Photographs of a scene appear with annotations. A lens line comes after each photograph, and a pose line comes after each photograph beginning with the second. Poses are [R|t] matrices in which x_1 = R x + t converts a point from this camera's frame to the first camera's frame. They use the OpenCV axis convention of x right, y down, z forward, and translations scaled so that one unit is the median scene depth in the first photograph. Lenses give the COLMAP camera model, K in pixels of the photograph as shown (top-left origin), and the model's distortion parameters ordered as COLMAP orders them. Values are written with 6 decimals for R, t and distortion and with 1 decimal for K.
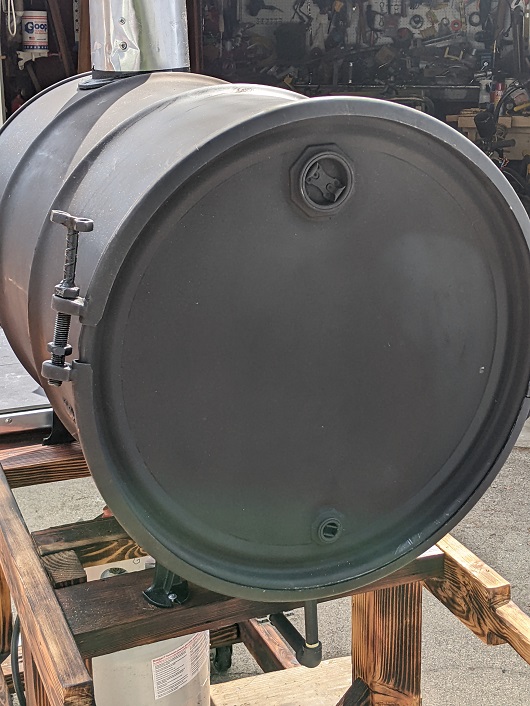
lens RADIAL K [[1127.5, 0, 265.2], [0, 1127.5, 353.2], [0, 0, 1]] dist [0.105350, 0.000000]
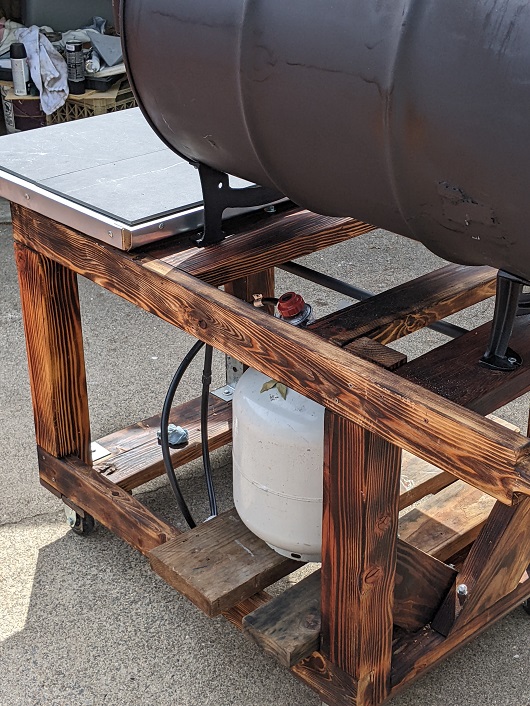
lens RADIAL K [[1127.5, 0, 265.0], [0, 1127.5, 352.4], [0, 0, 1]] dist [0.105350, 0.000000]
pose [[0.939845, -0.158023, 0.302854, -0.541143], [0.102211, 0.976041, 0.192086, -0.011456], [-0.325952, -0.149576, 0.933478, 0.101125]]
